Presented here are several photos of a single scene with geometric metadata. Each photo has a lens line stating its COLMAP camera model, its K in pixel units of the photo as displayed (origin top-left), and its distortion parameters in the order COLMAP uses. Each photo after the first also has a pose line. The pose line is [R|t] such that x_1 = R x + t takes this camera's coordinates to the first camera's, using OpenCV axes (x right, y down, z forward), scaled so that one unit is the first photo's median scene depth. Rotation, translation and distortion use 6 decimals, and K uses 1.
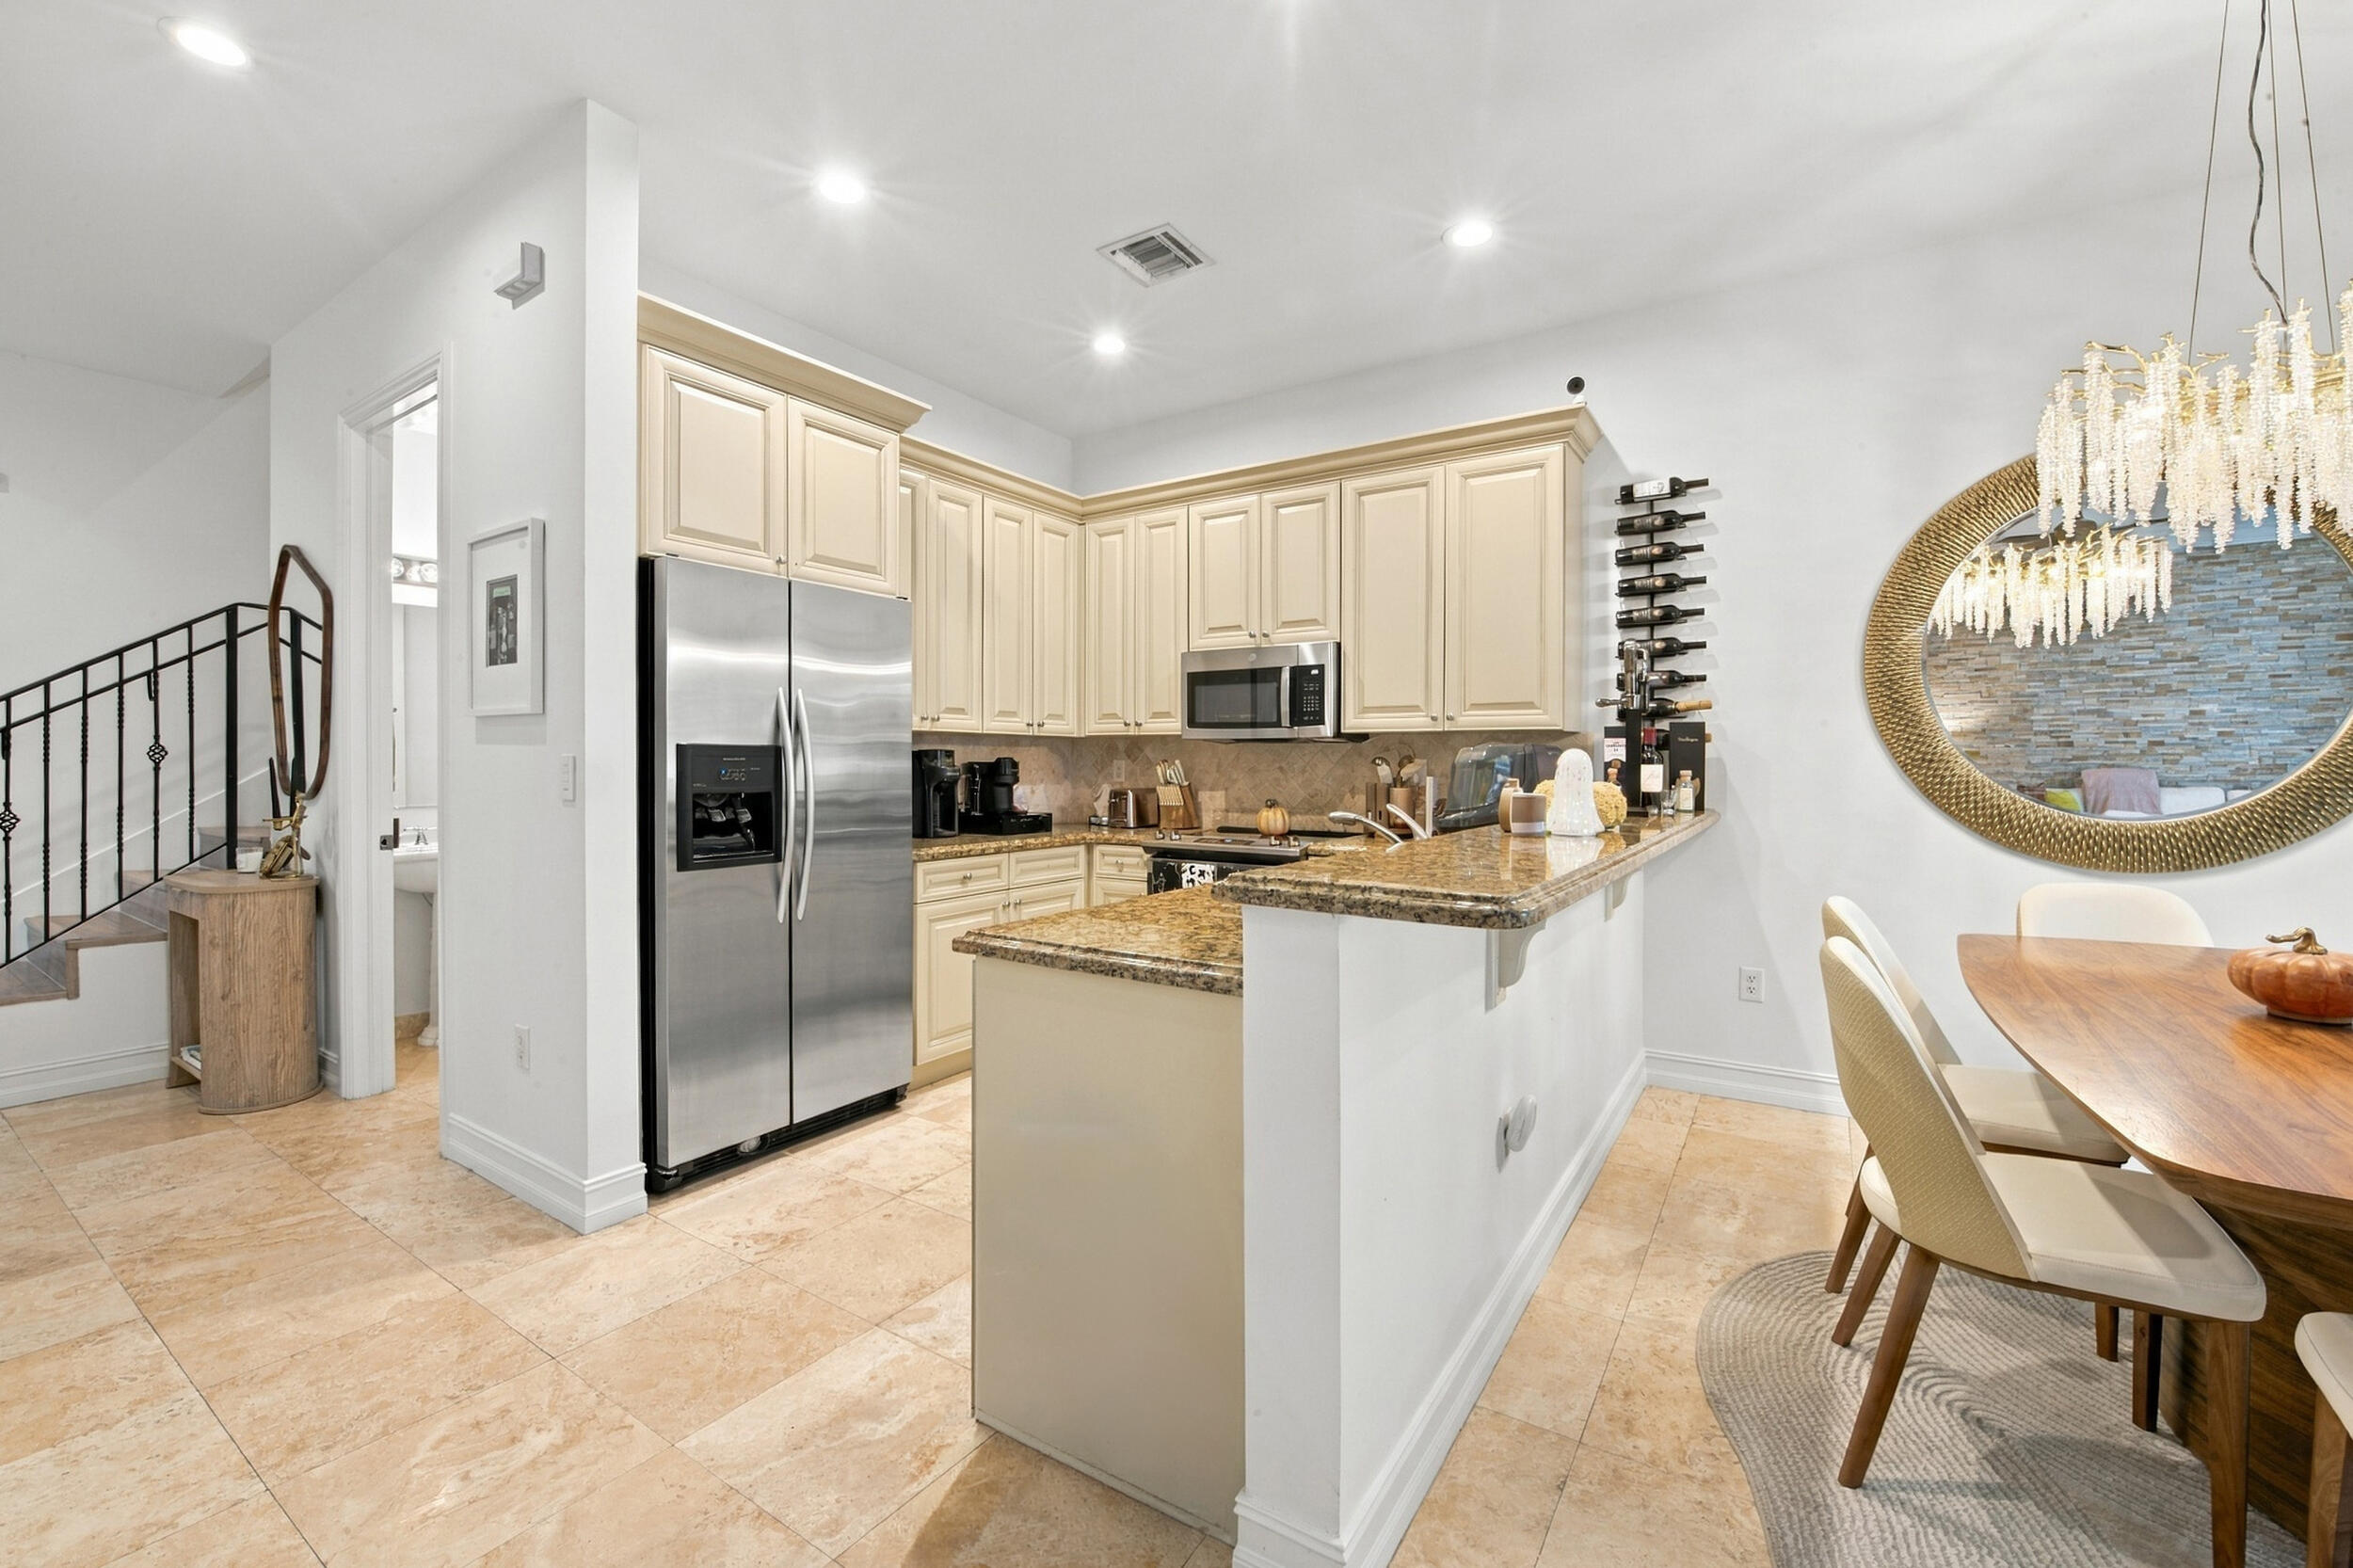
lens RADIAL K [[974.4, 0, 1181.2], [0, 974.4, 775.0], [0, 0, 1]] dist [-0.019761, 0.000734]
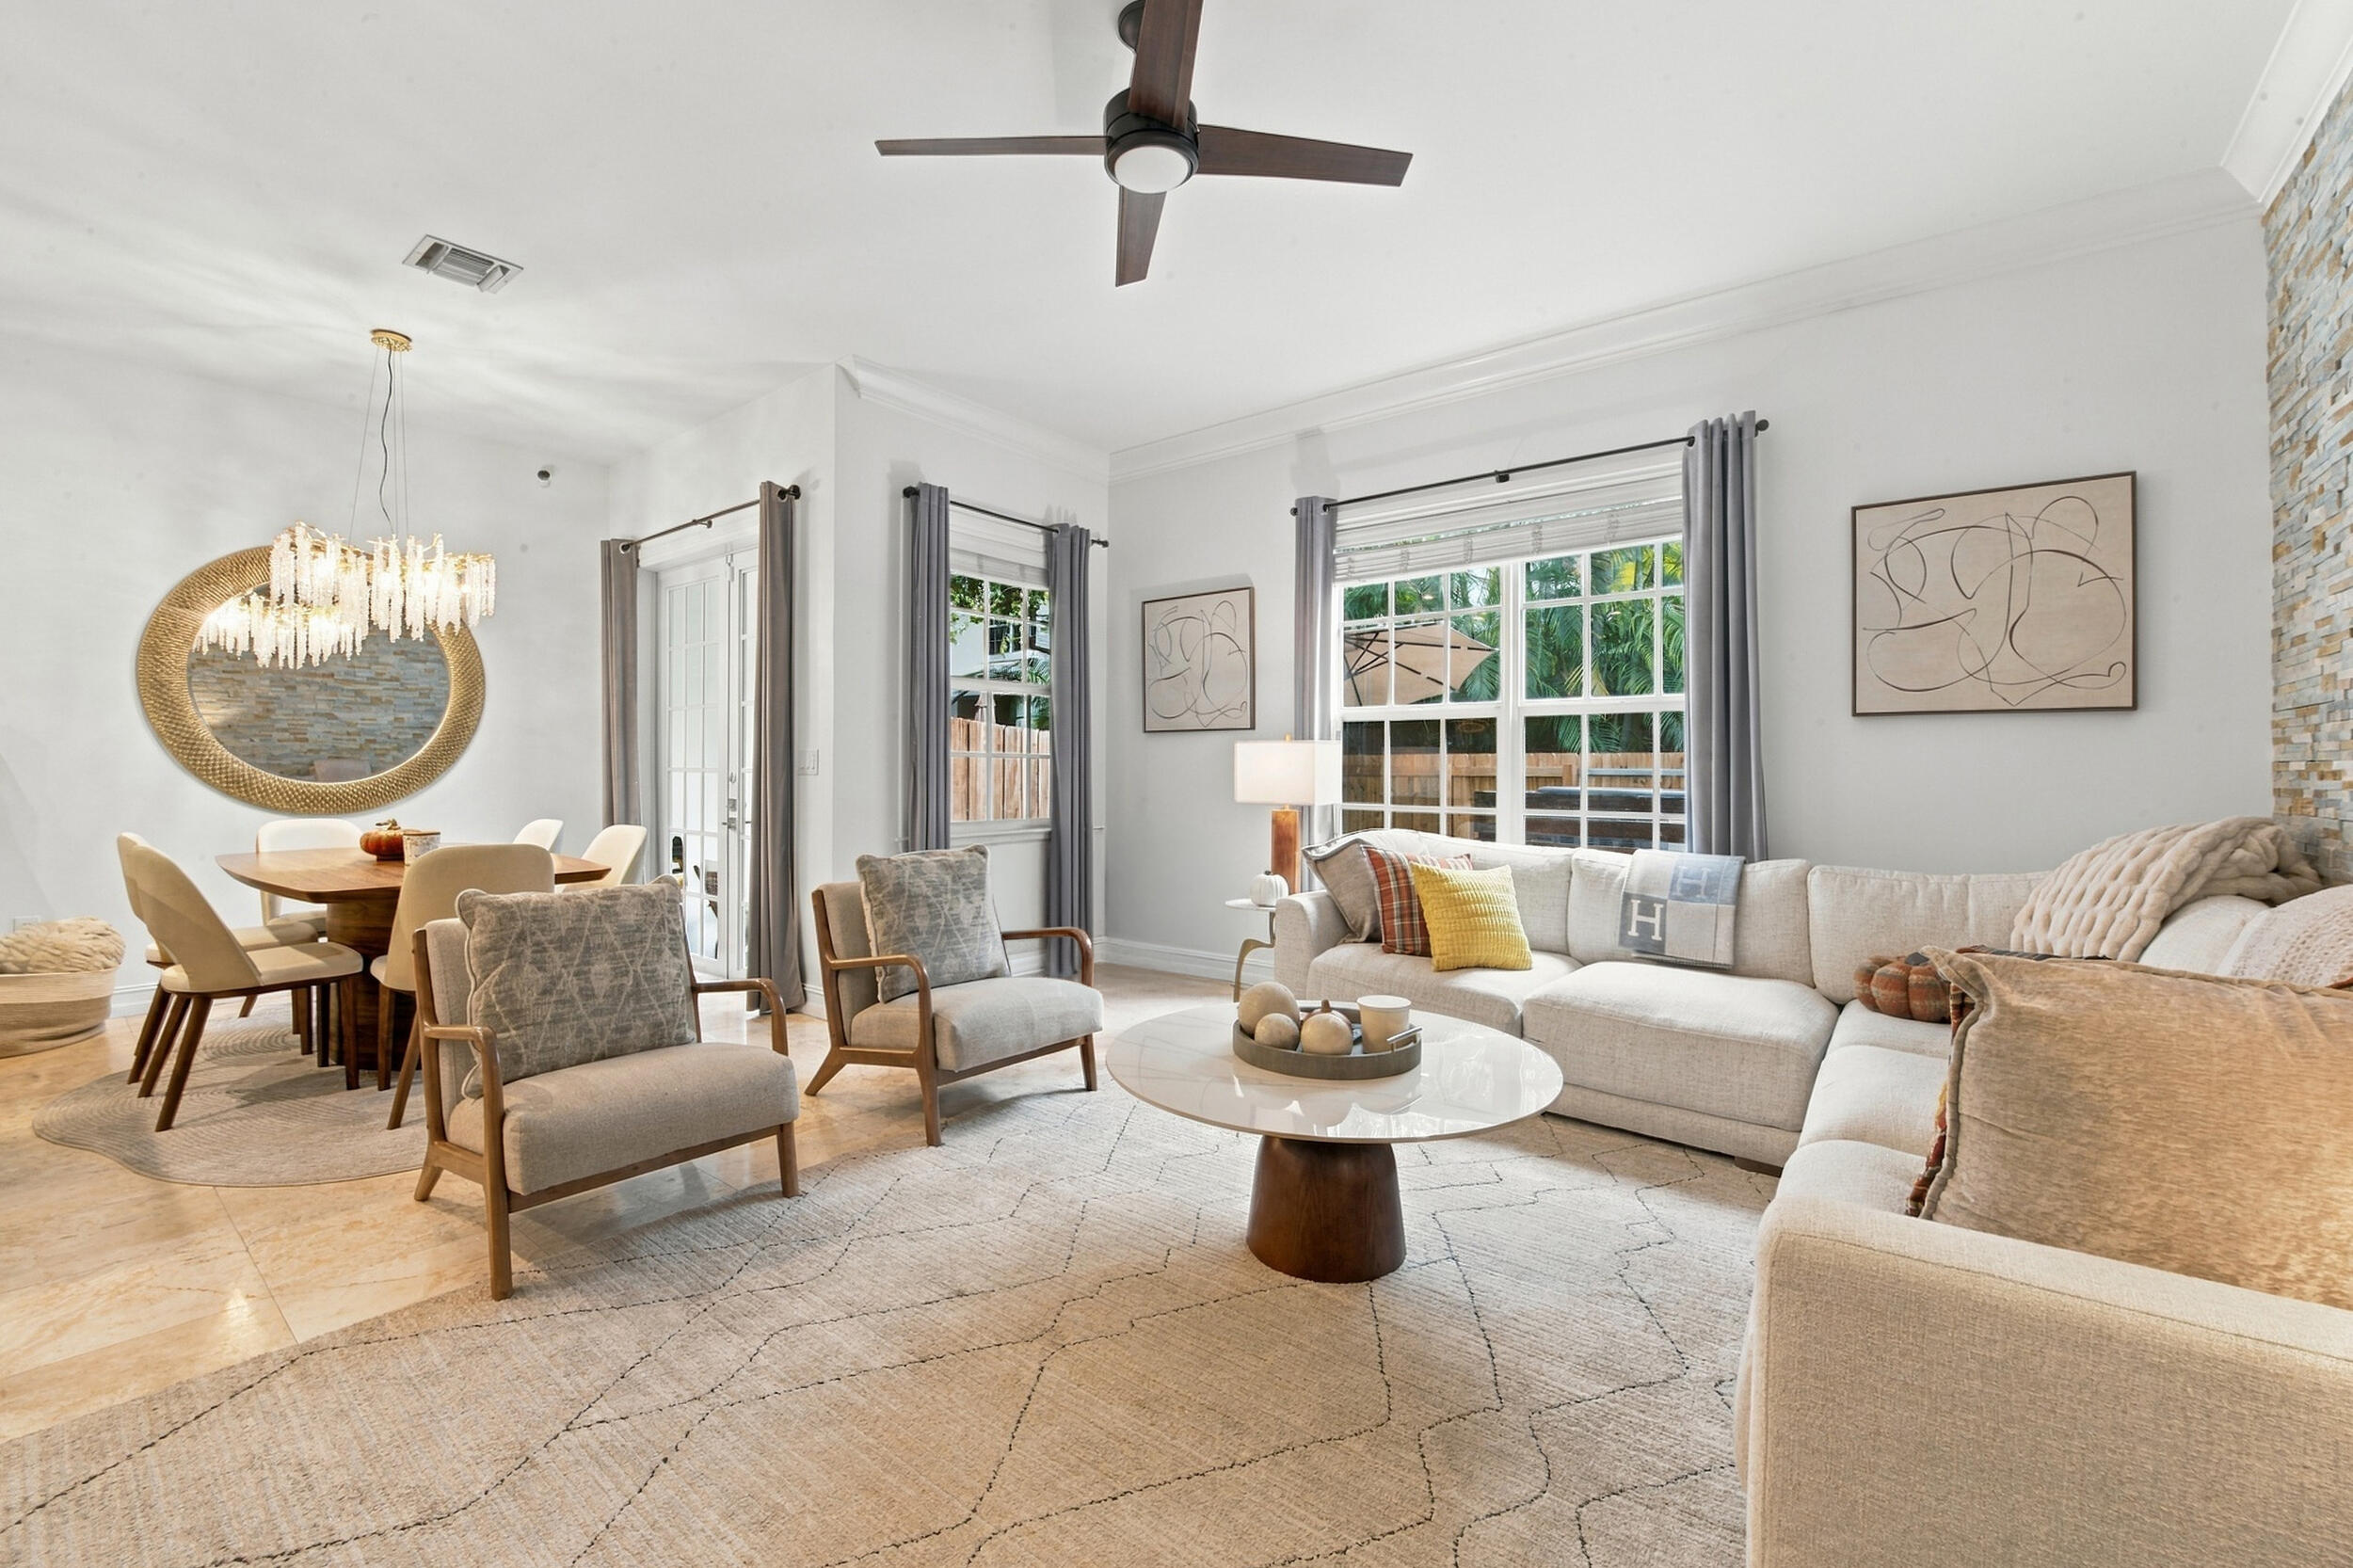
lens RADIAL K [[962.0, 0, 1174.1], [0, 962.0, 765.9], [0, 0, 1]] dist [-0.019875, 0.000419]
pose [[0.087389, 0.004782, 0.996163, -0.438008], [0.004504, 0.999976, -0.005196, 0.028917], [-0.996164, 0.004941, 0.087365, -0.513260]]
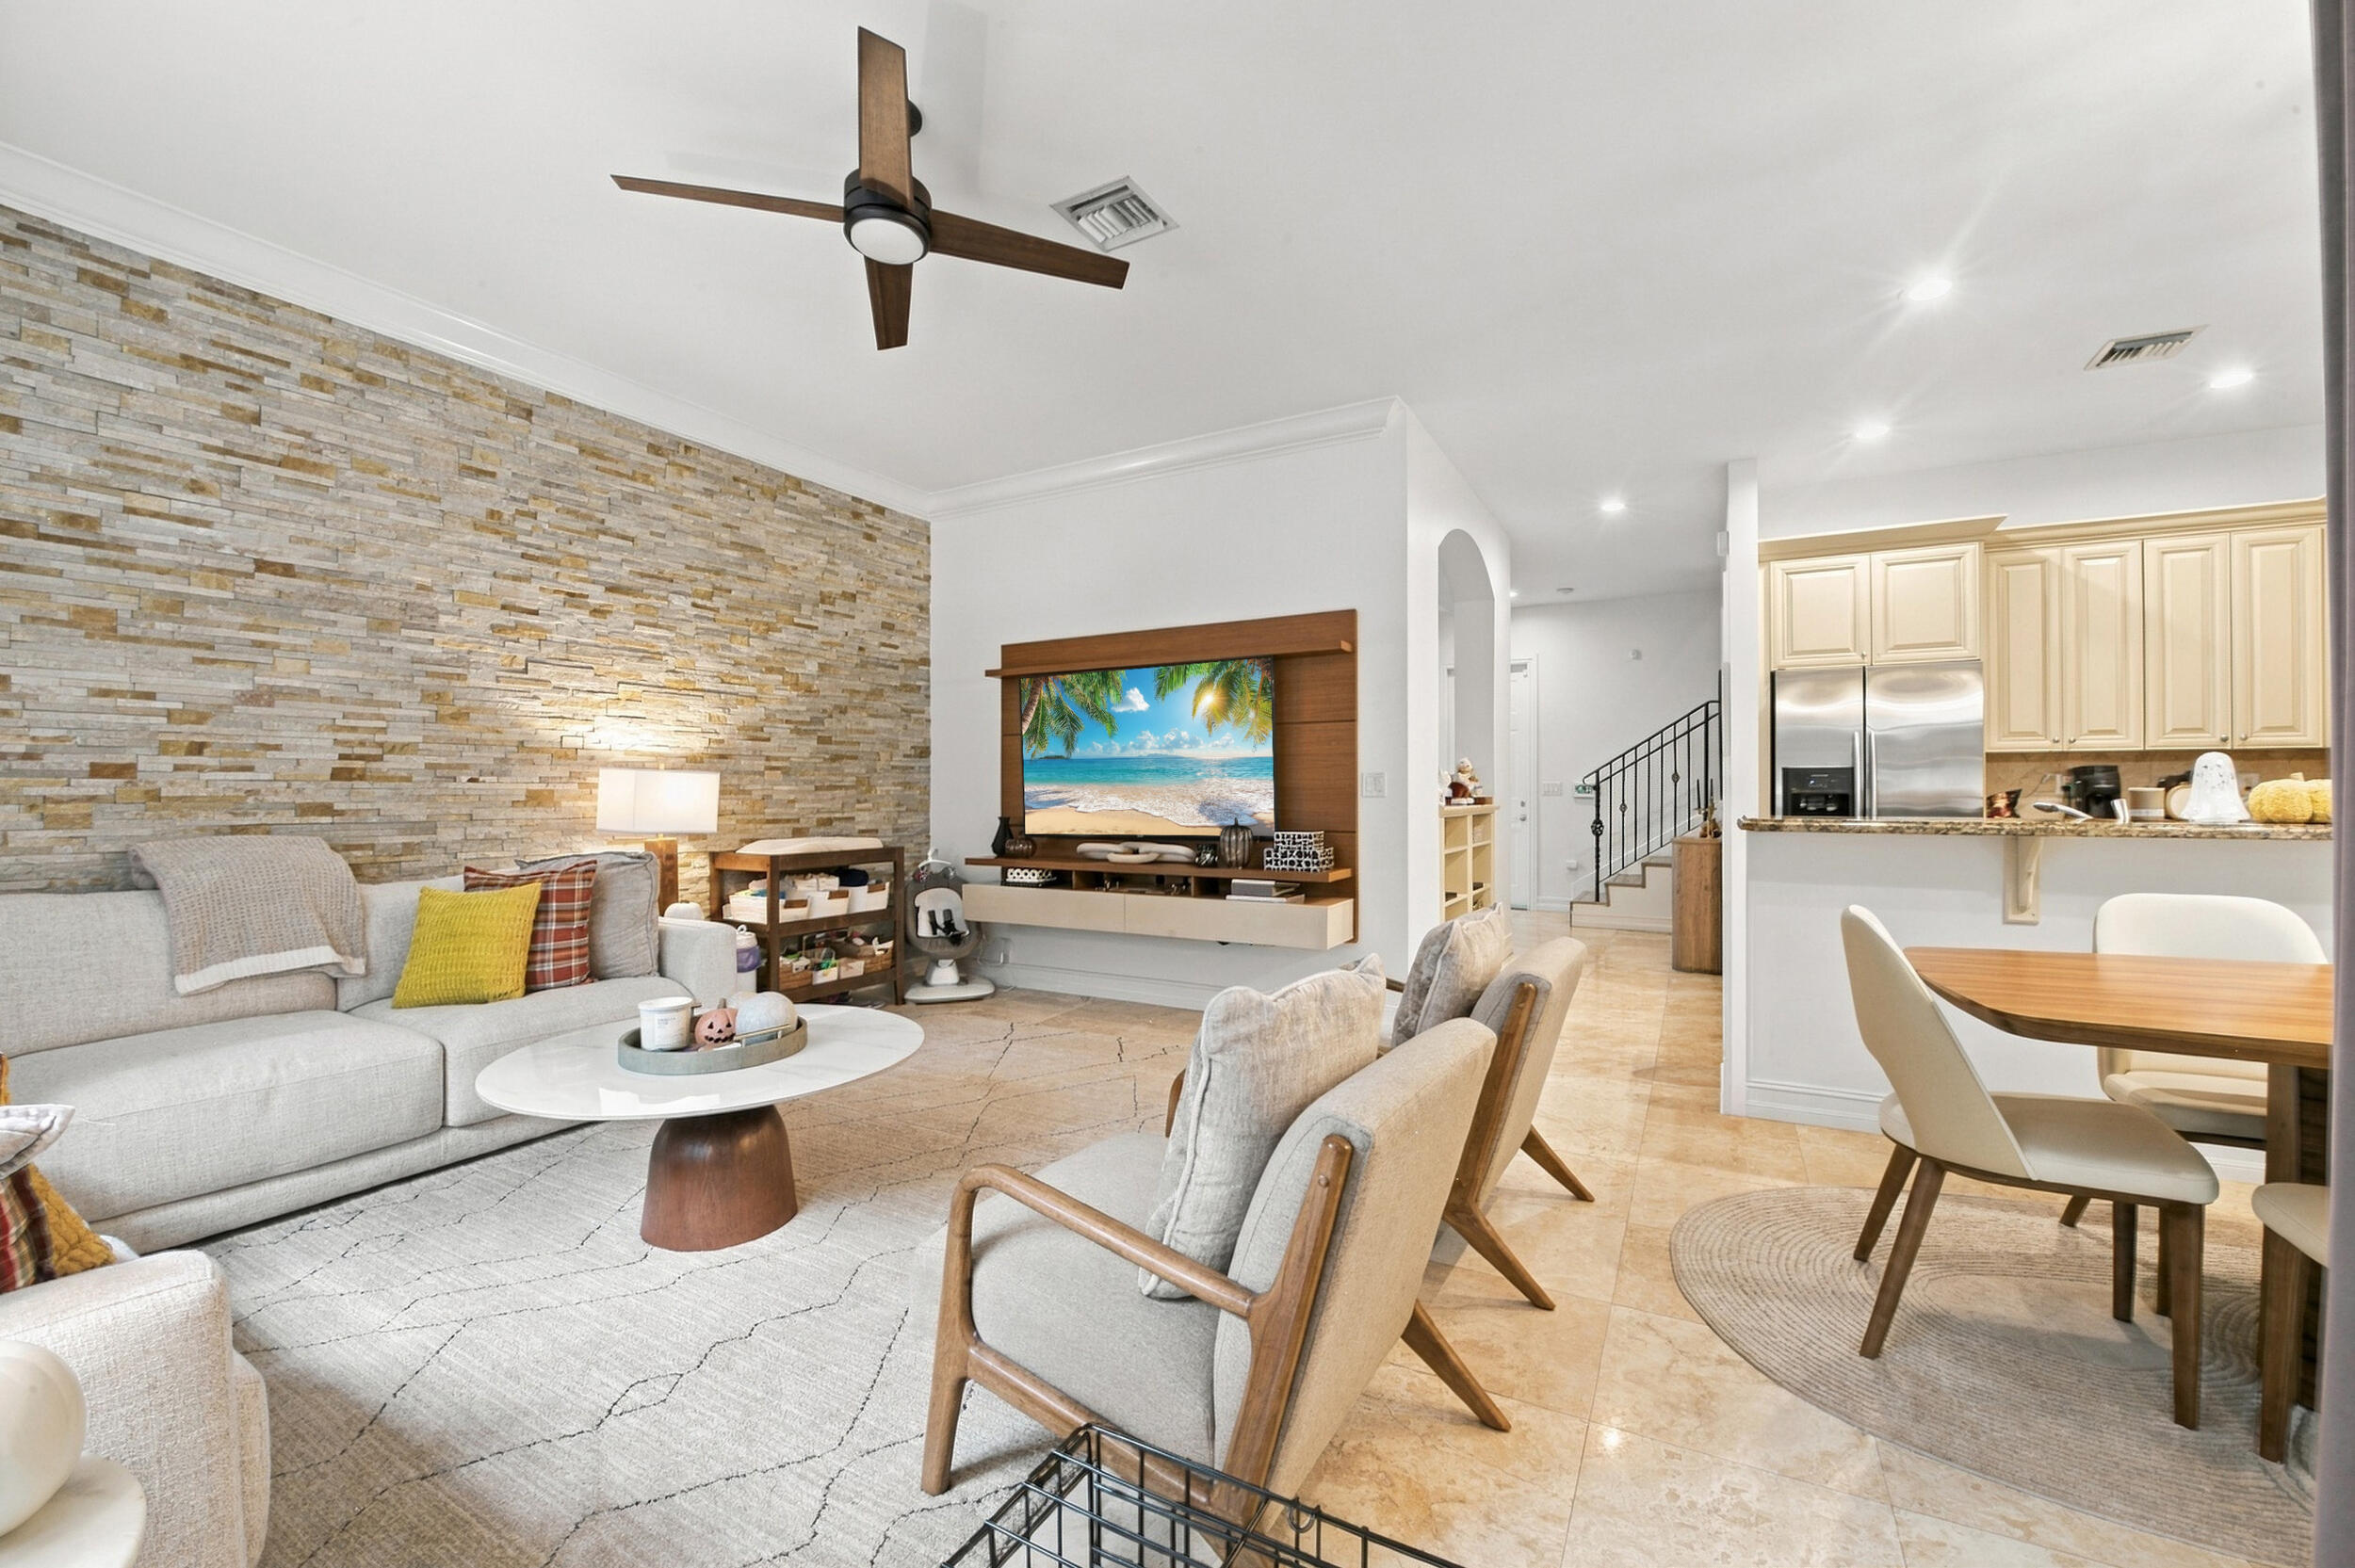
lens RADIAL K [[940.0, 0, 1177.5], [0, 940.0, 784.0], [0, 0, 1]] dist [-0.018564, -0.000521]
pose [[0.081723, -0.007278, -0.996629, 0.985729], [-0.010823, 0.999908, -0.008190, 0.022952], [0.996596, 0.011456, 0.081637, -0.273236]]
